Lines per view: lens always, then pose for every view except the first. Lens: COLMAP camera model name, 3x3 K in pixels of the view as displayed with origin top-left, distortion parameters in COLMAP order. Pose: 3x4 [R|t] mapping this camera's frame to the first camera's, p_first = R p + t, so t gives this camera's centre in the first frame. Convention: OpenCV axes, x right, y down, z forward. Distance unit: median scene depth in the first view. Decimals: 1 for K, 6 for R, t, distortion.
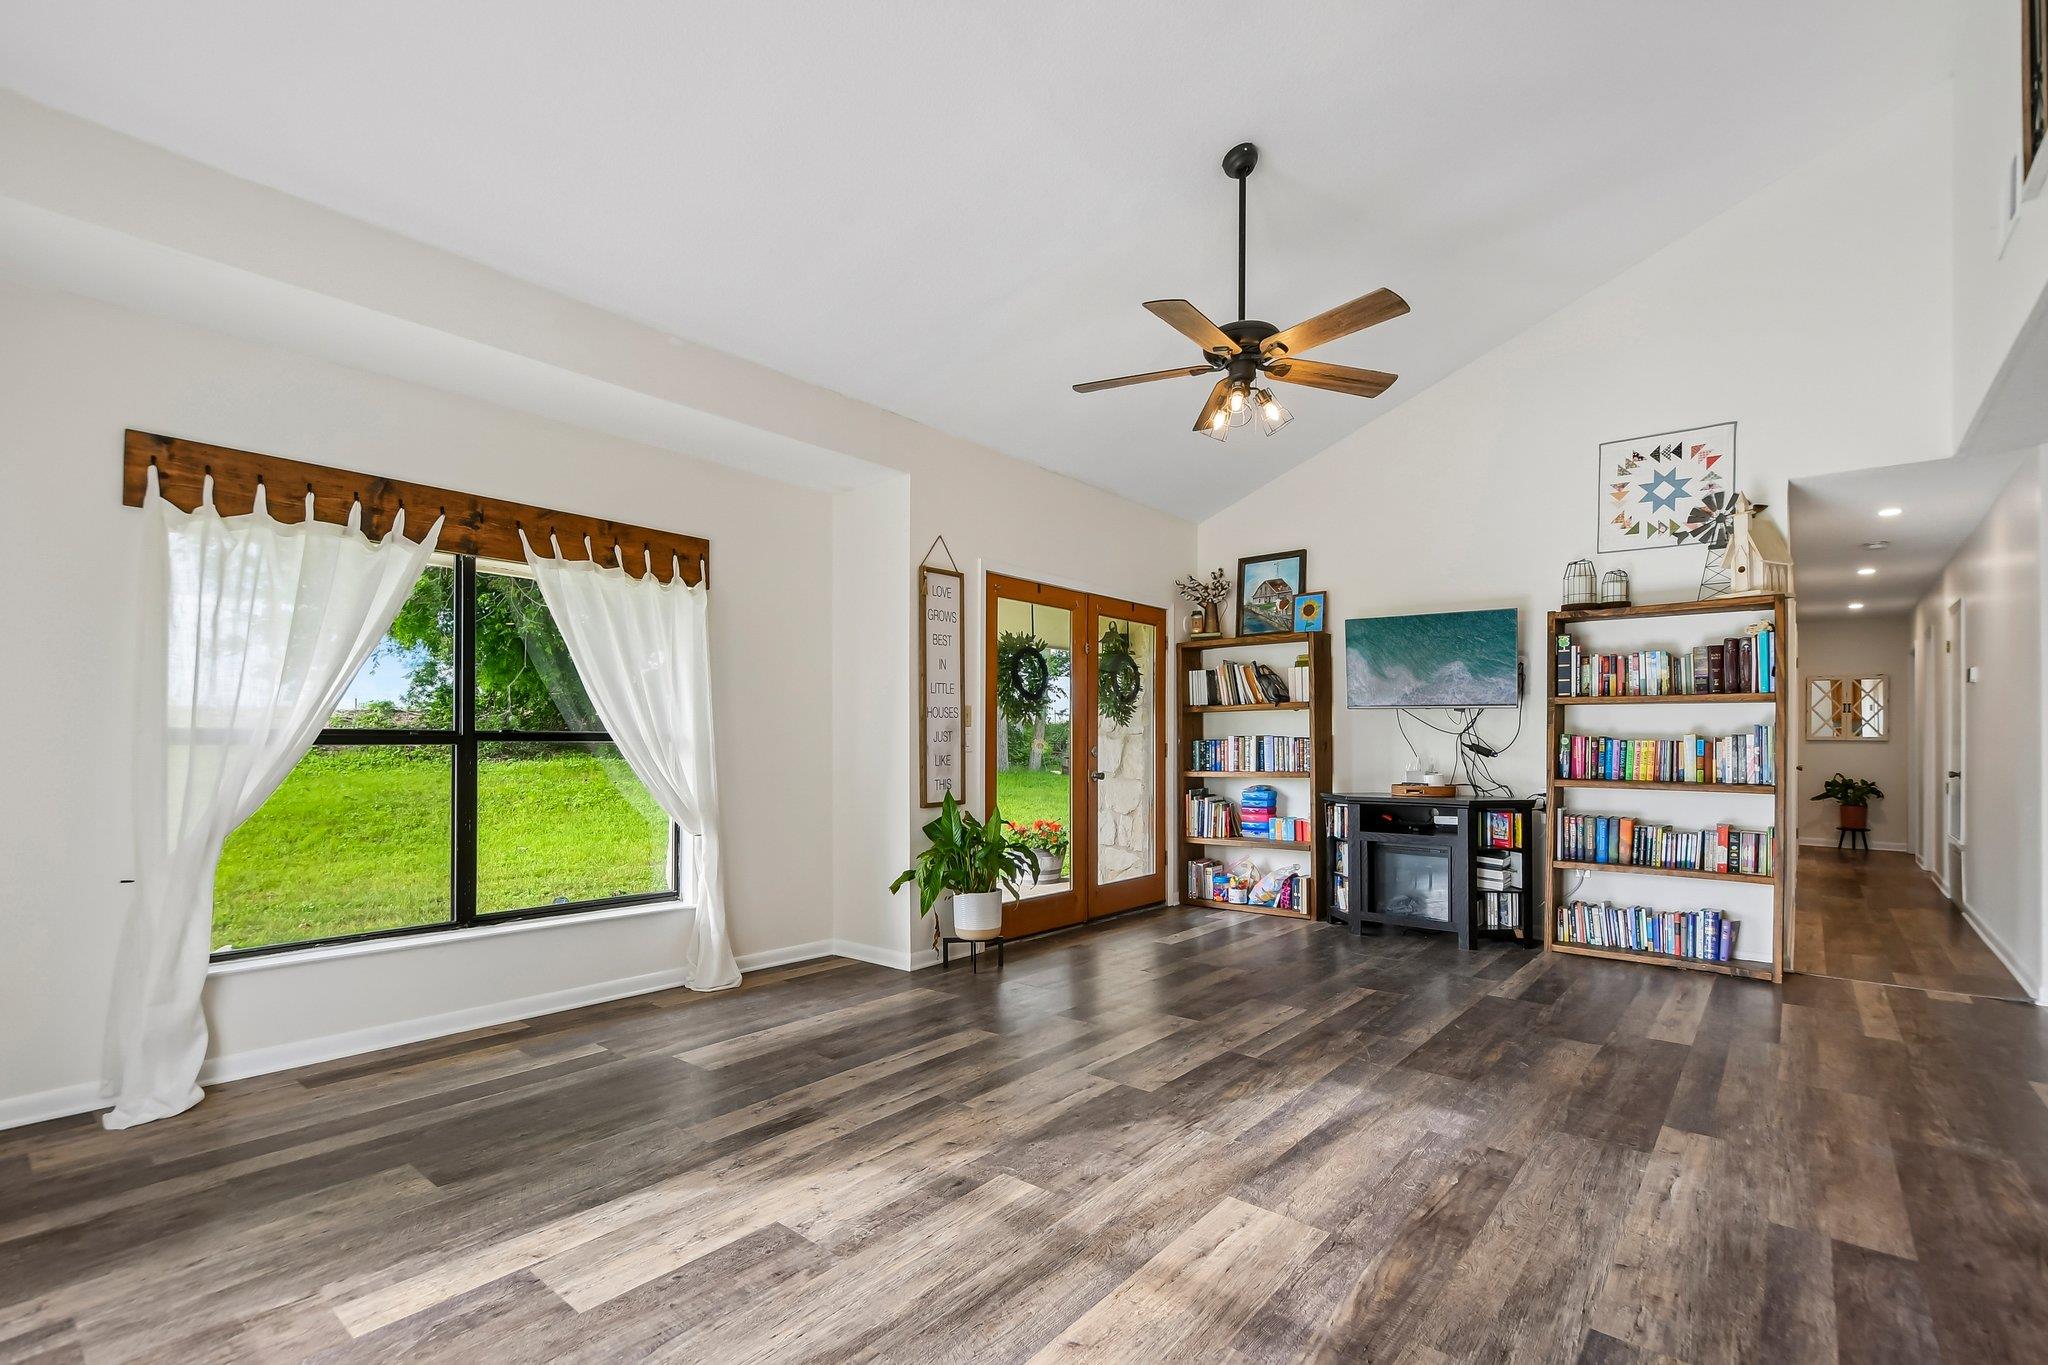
lens RADIAL K [[931.8, 0, 1020.5], [0, 931.8, 740.6], [0, 0, 1]] dist [0.003127, -0.004219]
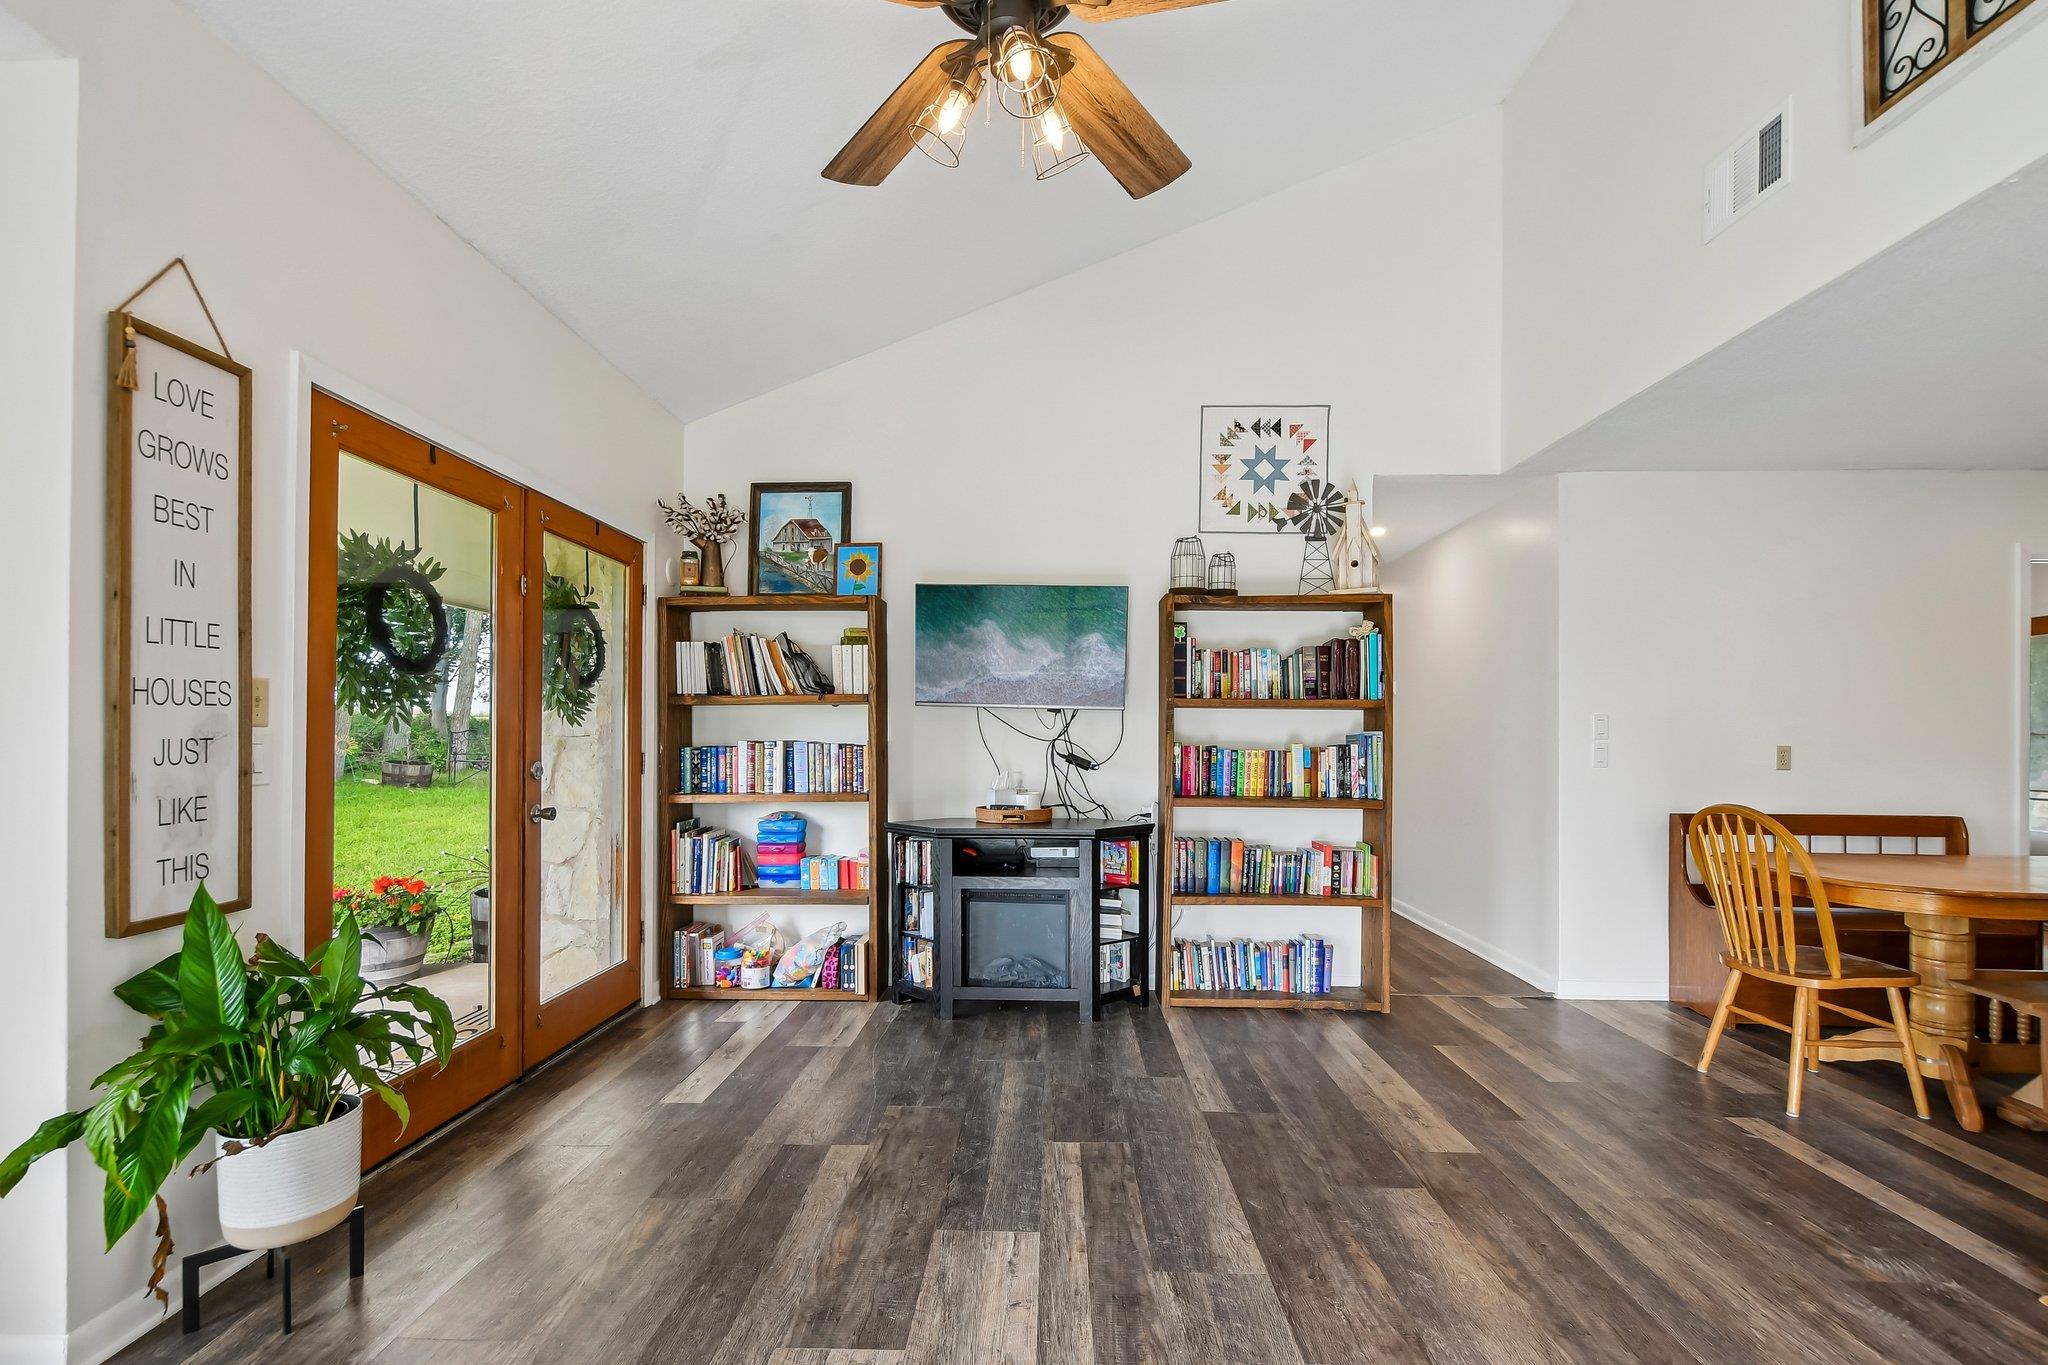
lens RADIAL K [[931.8, 0, 1014.9], [0, 931.8, 734.3], [0, 0, 1]] dist [0.003127, -0.004219]
pose [[0.789497, 0.004307, 0.613740, -0.045649], [-0.004537, 0.999989, -0.001182, -0.013130], [-0.613738, -0.001852, 0.789508, 0.449495]]
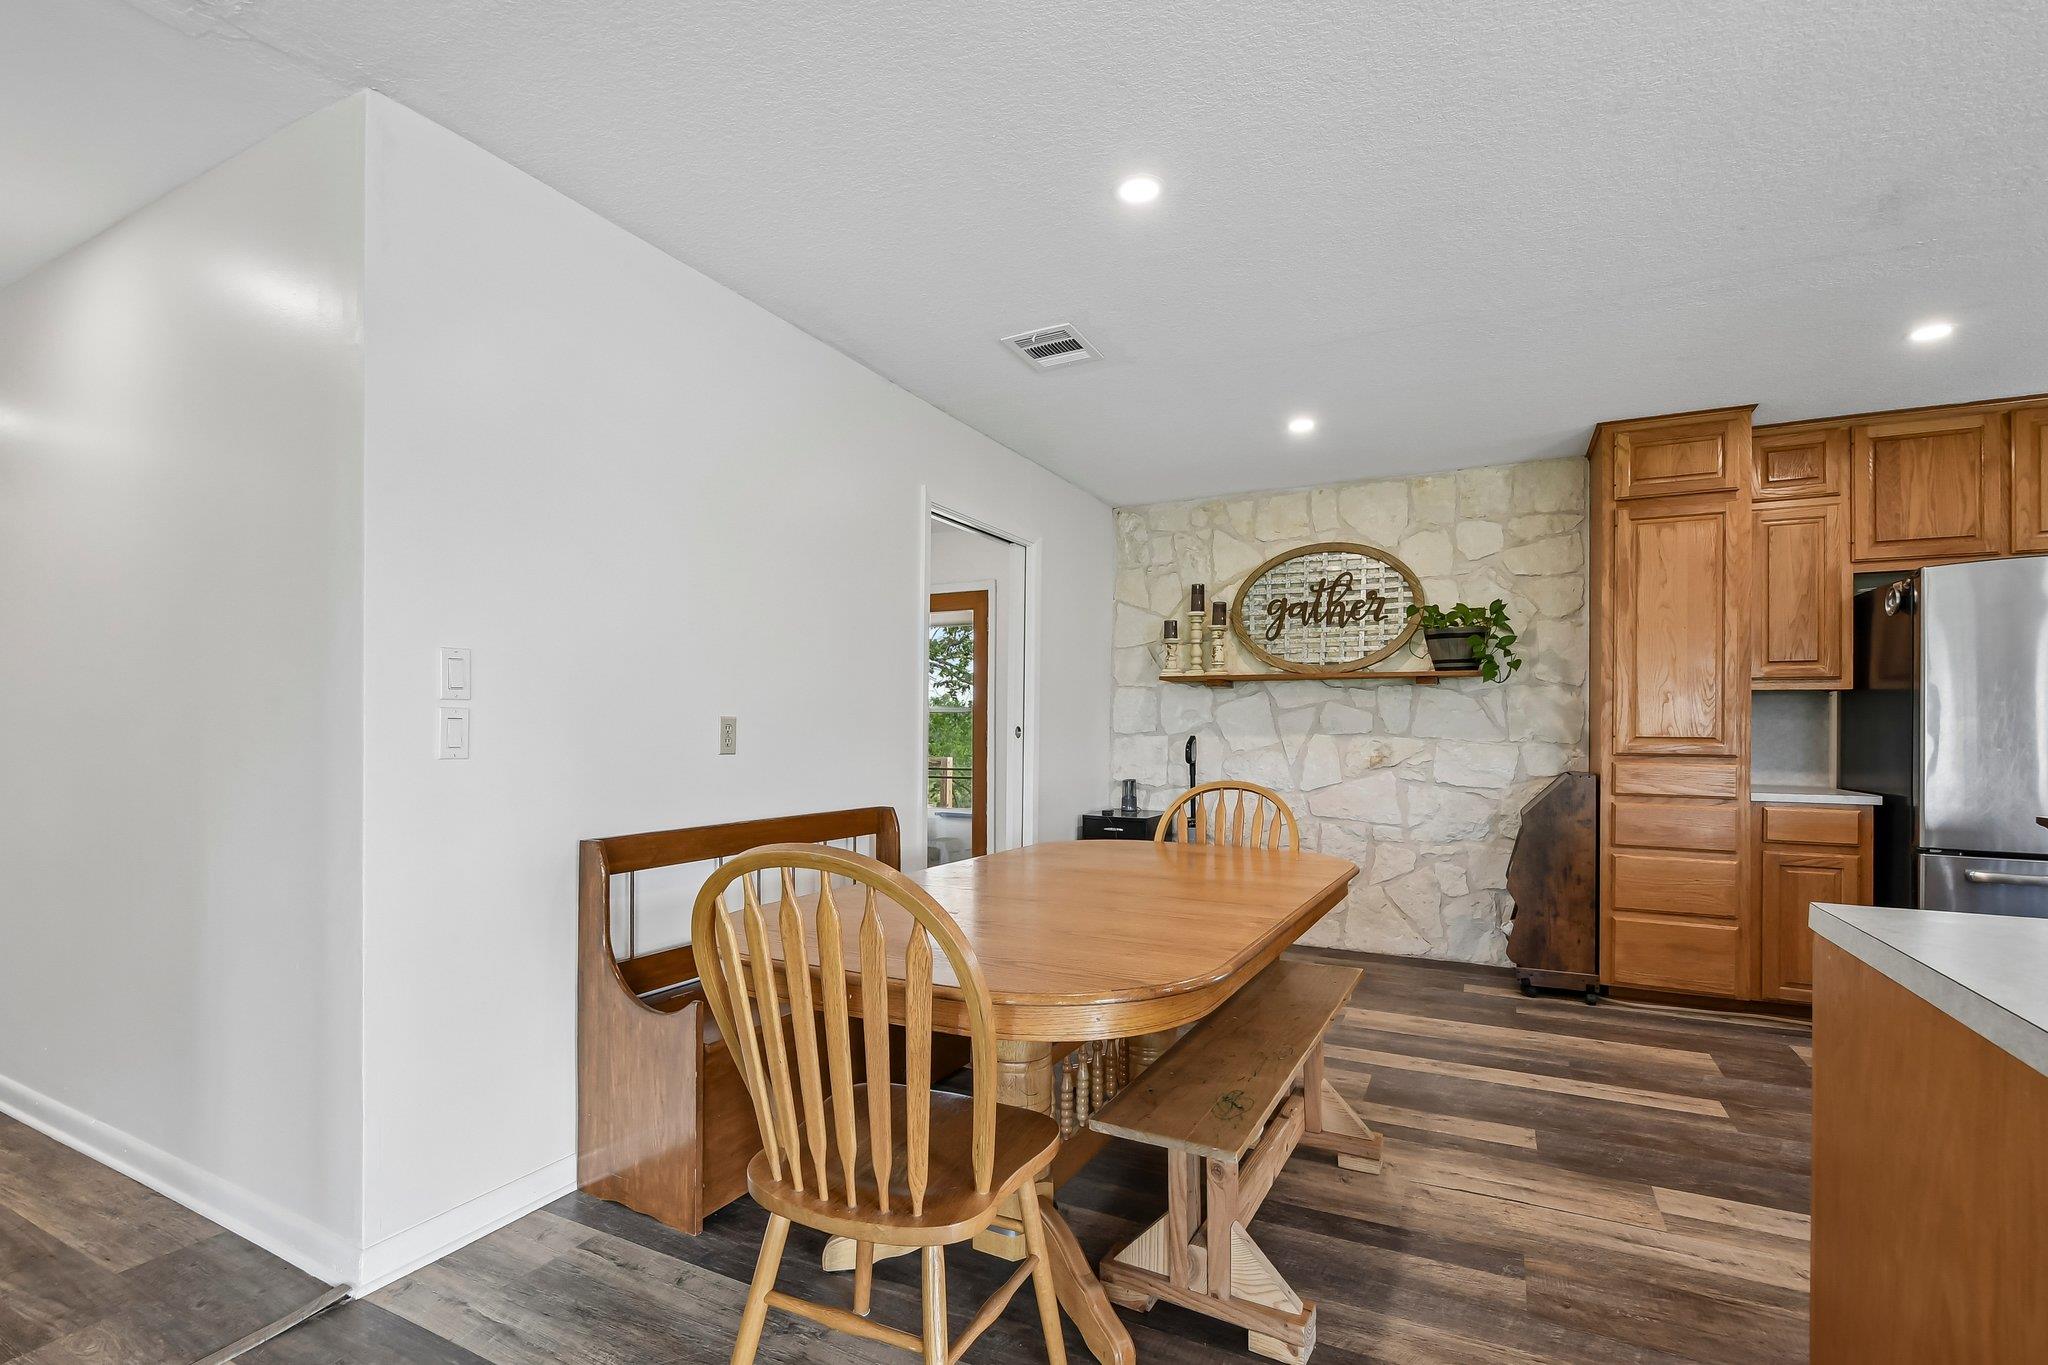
lens RADIAL K [[931.8, 0, 1017.2], [0, 931.8, 724.5], [0, 0, 1]] dist [0.003127, -0.004219]
pose [[-0.229659, 0.000322, 0.973271, 0.478086], [-0.008775, 0.999959, -0.002402, -0.002293], [-0.973231, -0.009092, -0.229647, 0.661016]]
